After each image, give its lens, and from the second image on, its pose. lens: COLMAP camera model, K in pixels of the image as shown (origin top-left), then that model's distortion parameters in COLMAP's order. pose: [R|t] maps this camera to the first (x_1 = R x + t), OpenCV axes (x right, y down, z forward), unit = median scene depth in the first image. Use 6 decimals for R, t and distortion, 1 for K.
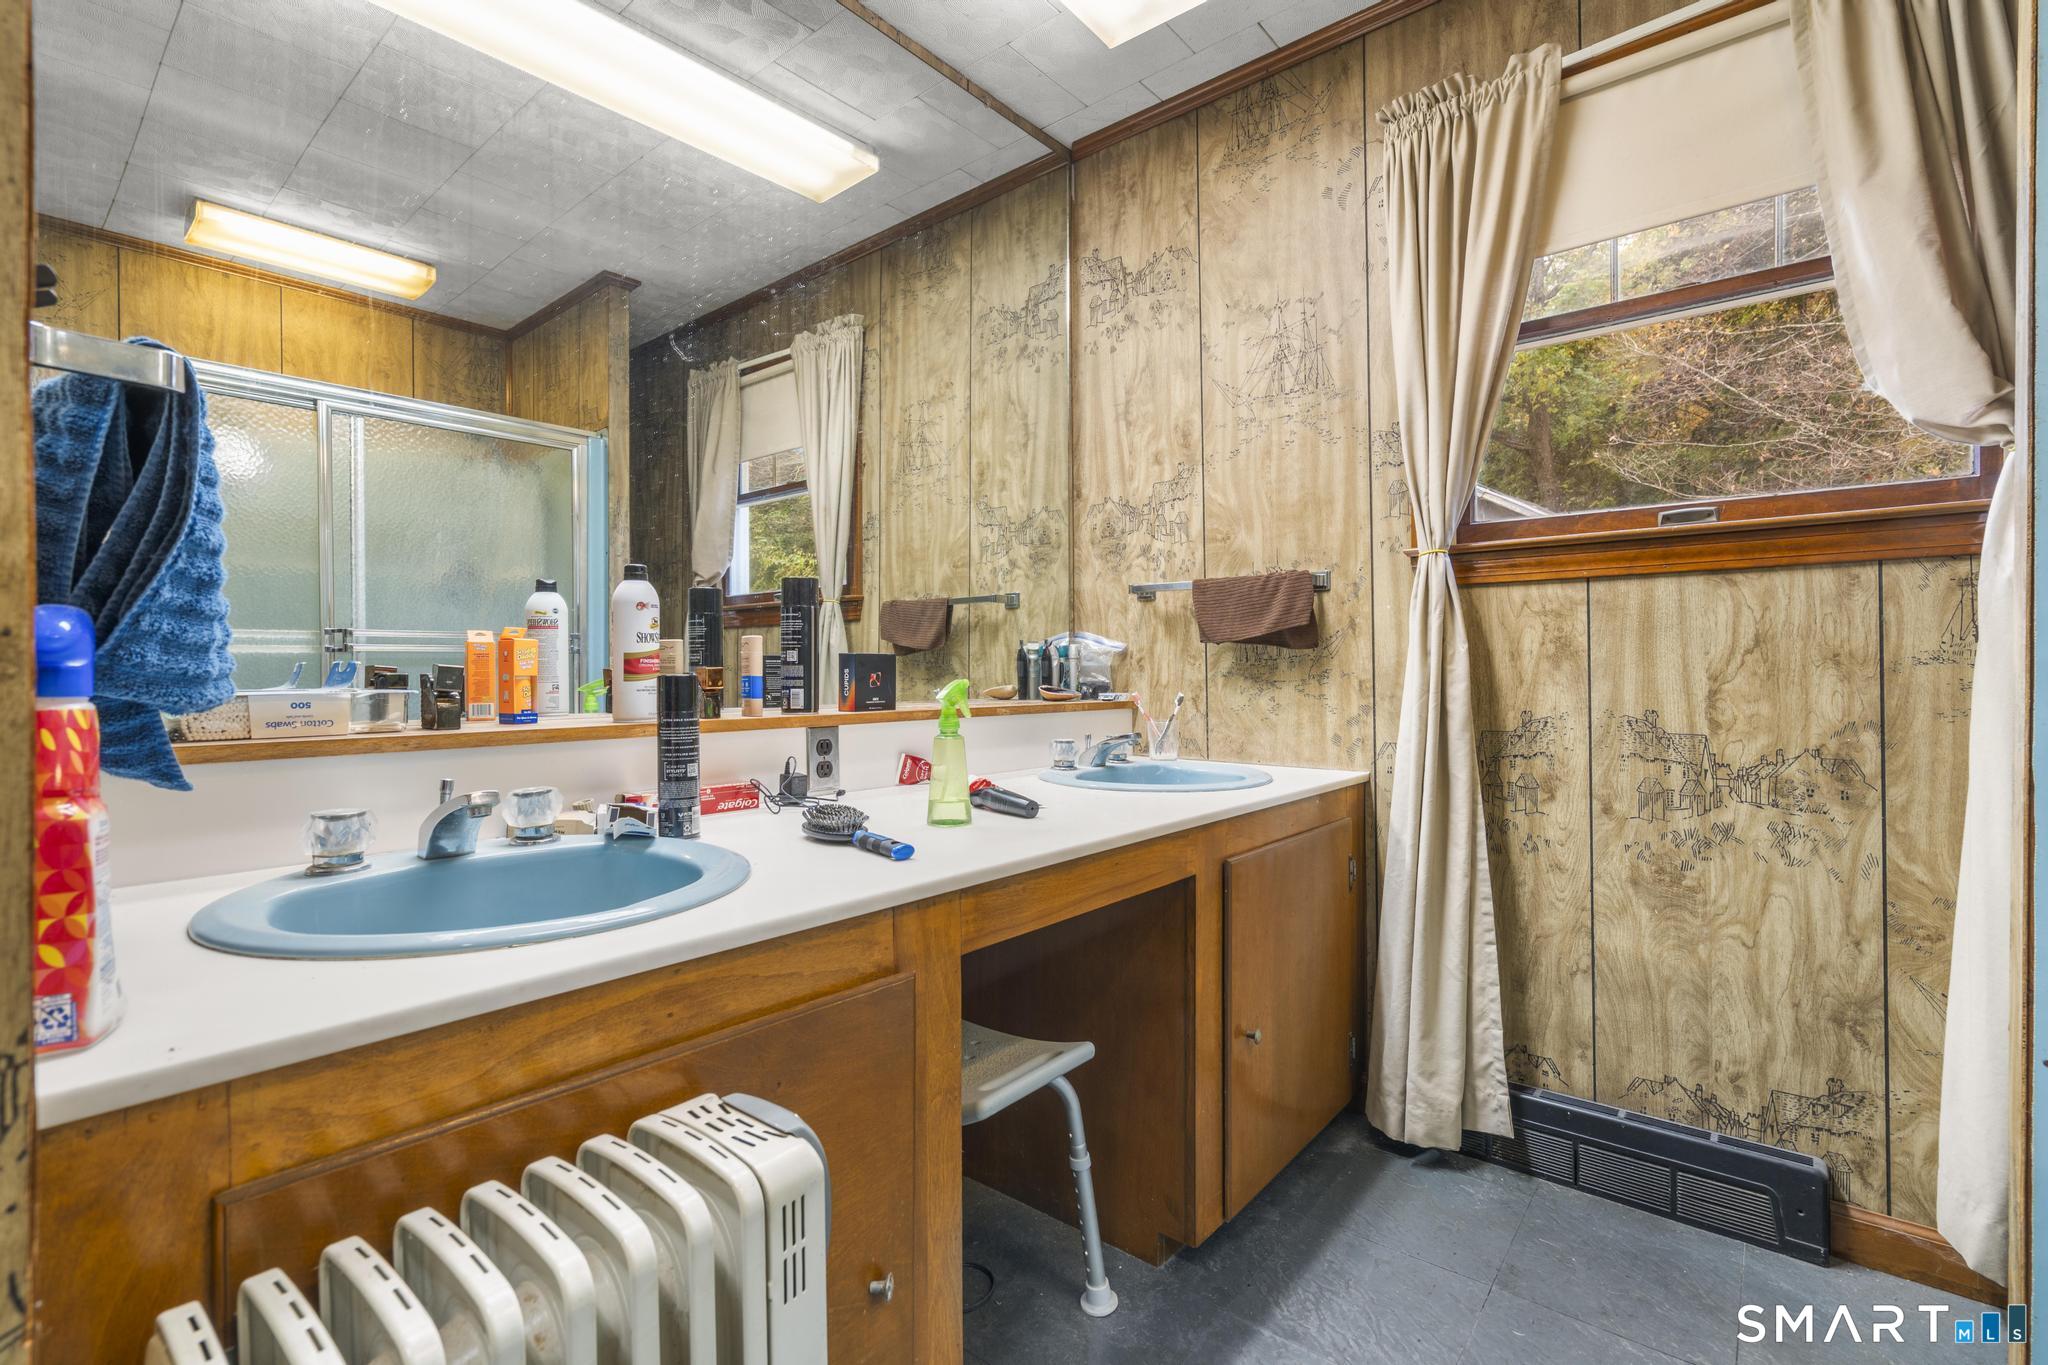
lens RADIAL K [[920.5, 0, 1027.7], [0, 920.5, 679.3], [0, 0, 1]] dist [-0.002737, 0.001796]
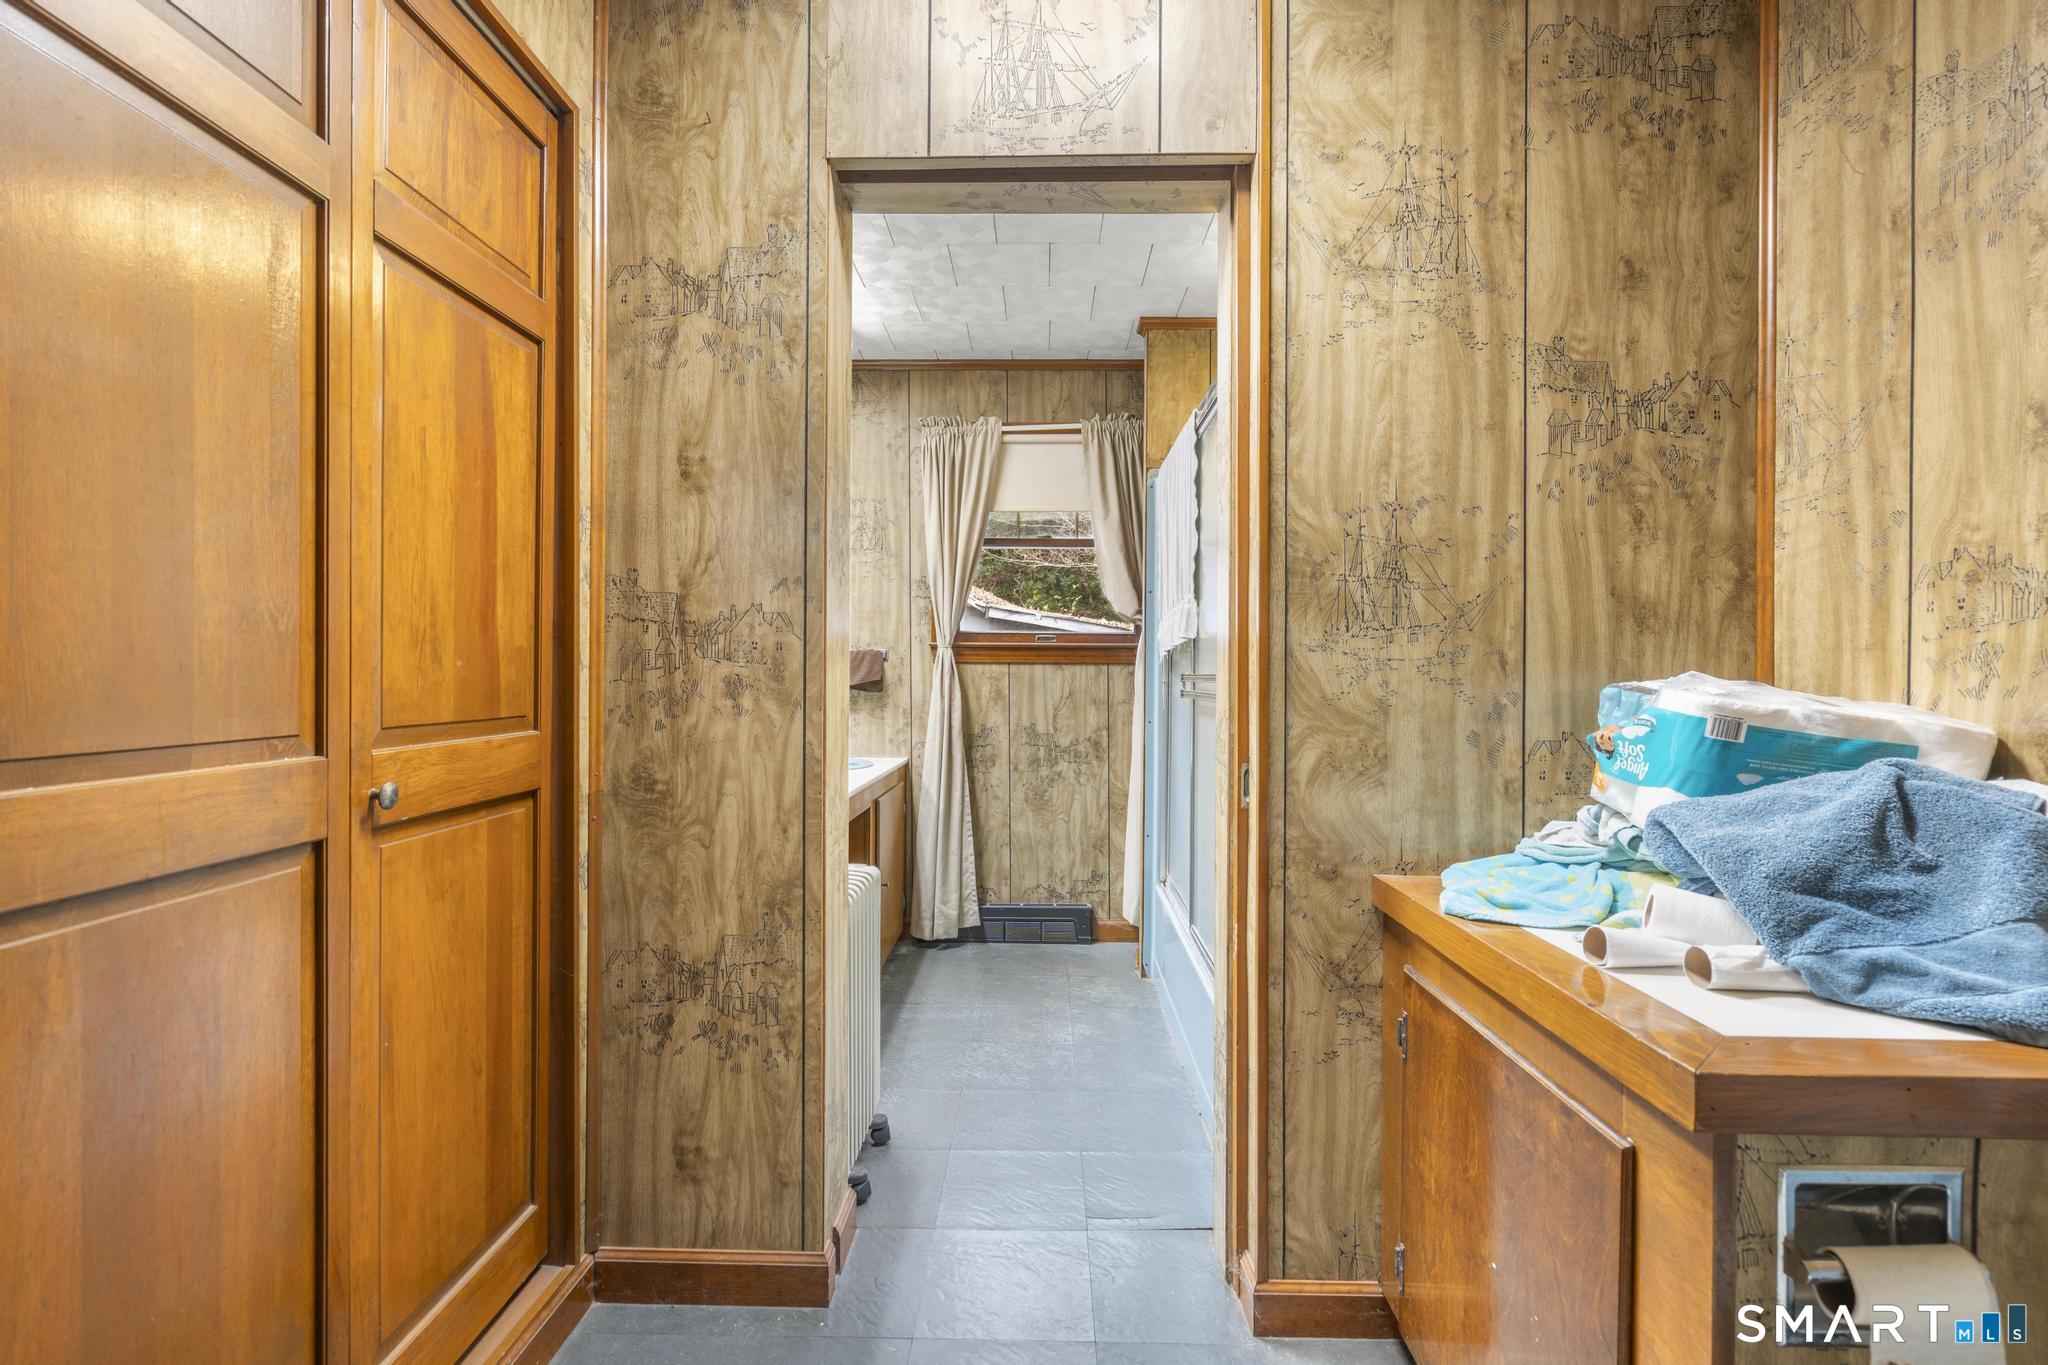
lens RADIAL K [[920.5, 0, 1025.0], [0, 920.5, 681.7], [0, 0, 1]] dist [-0.002737, 0.001796]
pose [[0.788081, 0.006041, 0.615542, -0.690560], [-0.004178, 0.999981, -0.004465, -0.055030], [-0.615557, 0.000947, 0.788091, -0.728118]]
